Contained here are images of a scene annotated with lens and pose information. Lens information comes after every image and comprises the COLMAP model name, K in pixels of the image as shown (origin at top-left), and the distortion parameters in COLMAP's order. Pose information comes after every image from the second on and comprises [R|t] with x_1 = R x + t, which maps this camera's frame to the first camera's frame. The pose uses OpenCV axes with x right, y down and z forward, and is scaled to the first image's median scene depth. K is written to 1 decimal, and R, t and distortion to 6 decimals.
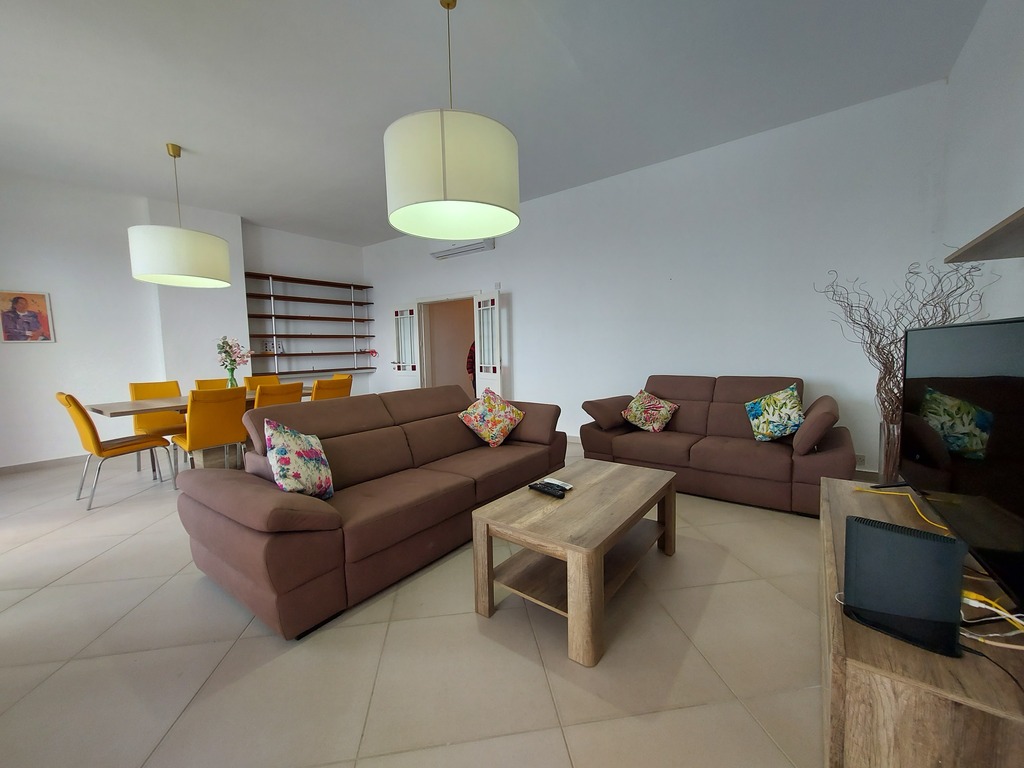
lens RADIAL K [[417.9, 0, 512.7], [0, 417.9, 385.1], [0, 0, 1]] dist [0.007971, 0.000418]
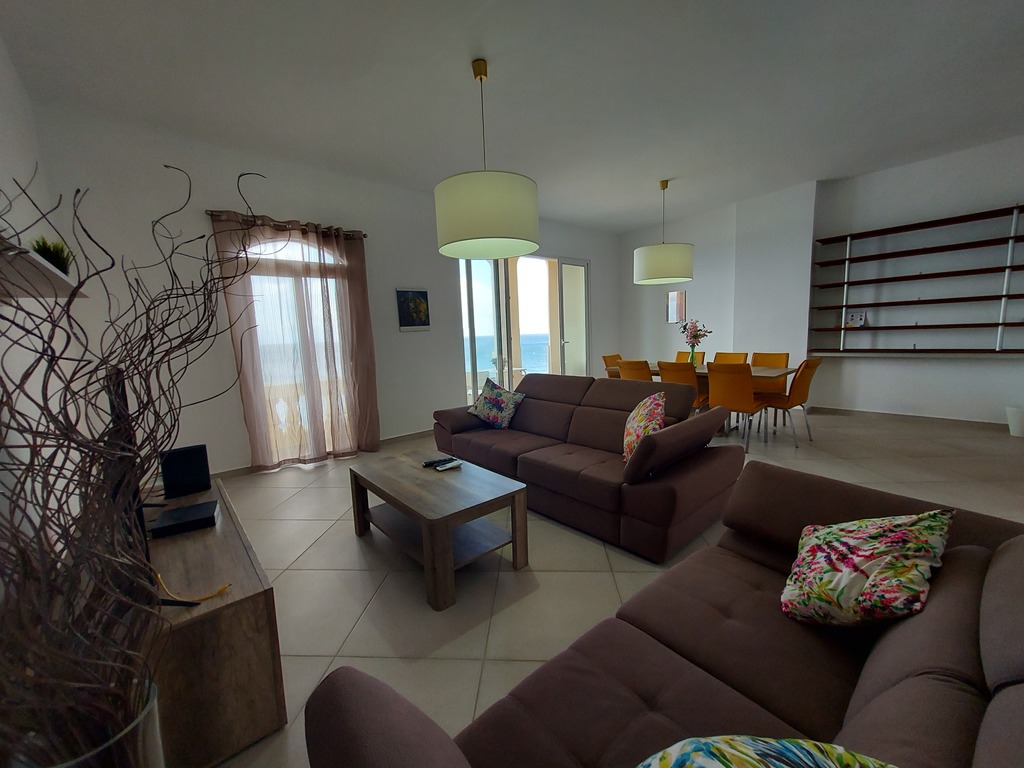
lens RADIAL K [[417.9, 0, 512.7], [0, 417.9, 385.1], [0, 0, 1]] dist [0.007971, 0.000418]
pose [[-0.220235, 0.149661, -0.963897, 0.446419], [-0.042399, 0.985757, 0.162743, -0.070934], [0.974525, 0.076710, -0.210753, 0.535009]]
